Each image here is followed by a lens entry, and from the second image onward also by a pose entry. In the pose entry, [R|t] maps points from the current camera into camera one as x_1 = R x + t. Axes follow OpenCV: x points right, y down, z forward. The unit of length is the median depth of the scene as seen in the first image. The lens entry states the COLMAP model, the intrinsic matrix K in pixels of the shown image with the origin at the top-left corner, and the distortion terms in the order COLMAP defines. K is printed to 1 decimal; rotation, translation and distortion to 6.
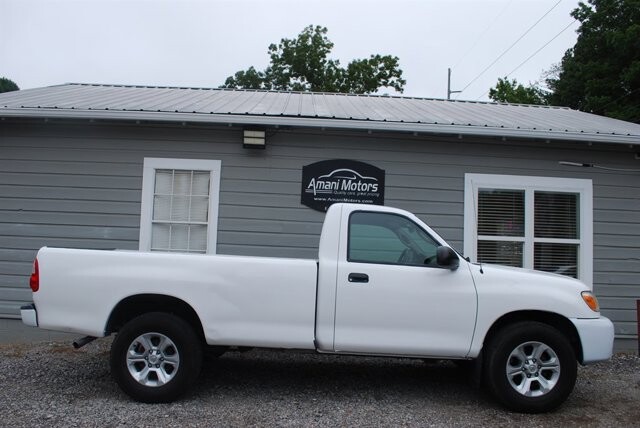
lens RADIAL K [[505.0, 0, 318.6], [0, 505.0, 218.5], [0, 0, 1]] dist [-0.085853, 0.012632]
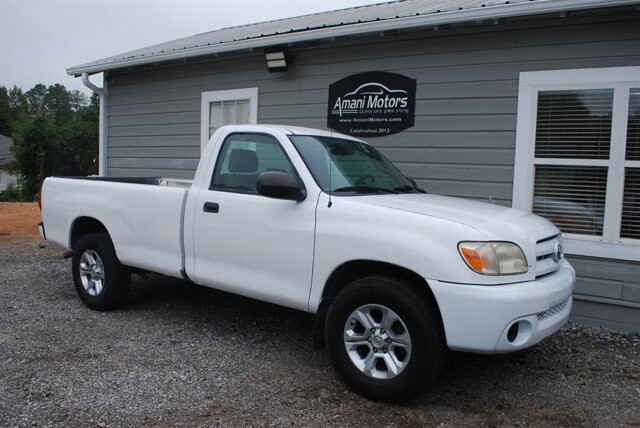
lens RADIAL K [[505.0, 0, 318.4], [0, 505.0, 218.5], [0, 0, 1]] dist [-0.085853, 0.012632]
pose [[0.825992, 0.042859, -0.562050, 0.469668], [0.035398, 0.991193, 0.127605, 0.018053], [0.562569, -0.125296, 0.817201, 0.228792]]
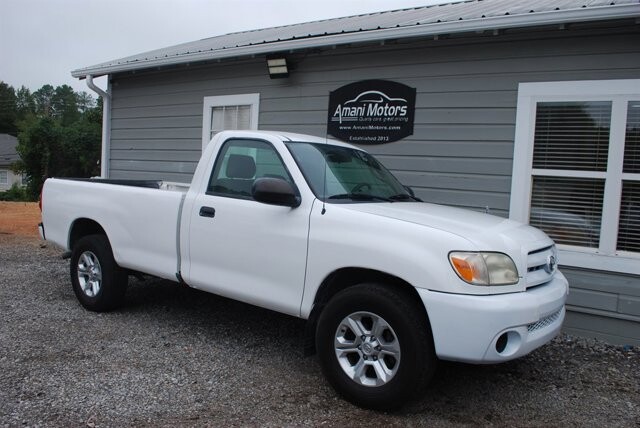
lens RADIAL K [[505.0, 0, 316.9], [0, 505.0, 218.6], [0, 0, 1]] dist [-0.085853, 0.012632]
pose [[0.819624, 0.053403, -0.570407, 0.479262], [0.016272, 0.993074, 0.116355, 0.016838], [0.572670, -0.104649, 0.813079, 0.231492]]
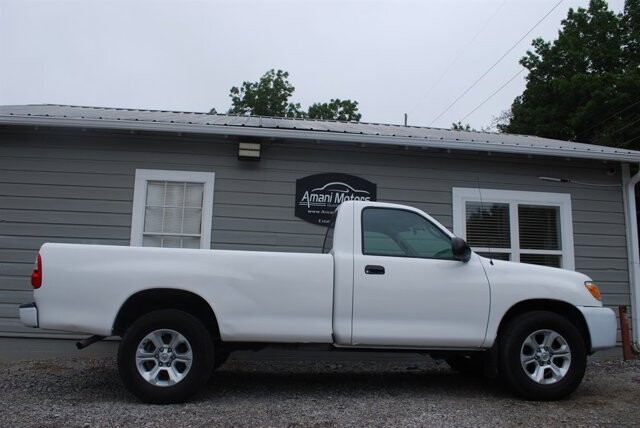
lens RADIAL K [[505.0, 0, 318.1], [0, 505.0, 218.6], [0, 0, 1]] dist [-0.085853, 0.012632]
pose [[0.996279, 0.000539, 0.086184, -0.075834], [0.007189, 0.995976, -0.089333, 0.065659], [-0.085885, 0.089620, 0.992266, -0.000072]]
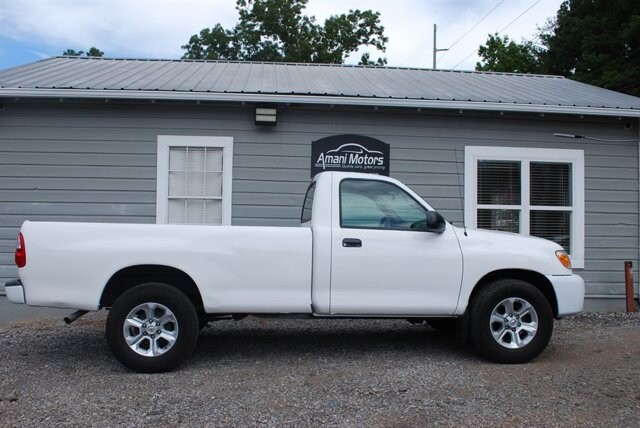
lens RADIAL K [[563.9, 0, 318.4], [0, 563.9, 213.9], [0, 0, 1]] dist [-0.073559, 0.006123]
pose [[0.998515, -0.021195, 0.050189, -0.080087], [0.019123, 0.998959, 0.041407, -0.001860], [-0.051014, -0.040386, 0.997881, -0.172673]]
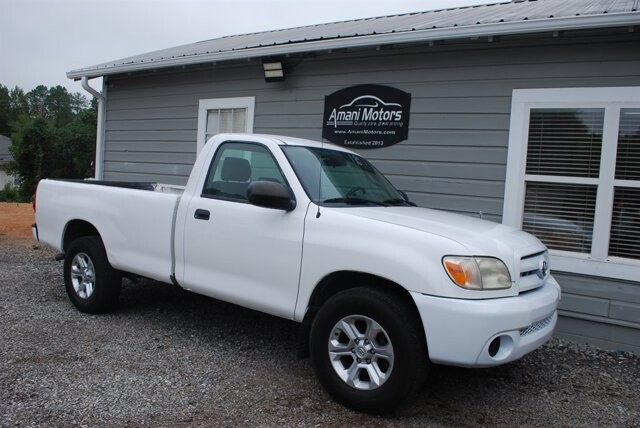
lens RADIAL K [[505.0, 0, 316.7], [0, 505.0, 218.8], [0, 0, 1]] dist [-0.085853, 0.012632]
pose [[0.826070, 0.056776, -0.560701, 0.479647], [0.006310, 0.993918, 0.109940, 0.016507], [0.563532, -0.094356, 0.820688, 0.228935]]
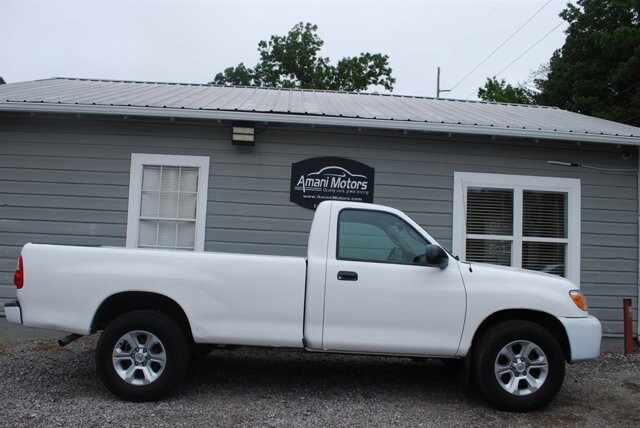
lens RADIAL K [[505.0, 0, 318.6], [0, 505.0, 217.4], [0, 0, 1]] dist [-0.085853, 0.012632]
pose [[0.999729, 0.006468, 0.022369, -0.000650], [-0.006525, 0.999976, 0.002485, 0.000068], [-0.022352, -0.002631, 0.999747, 0.004212]]
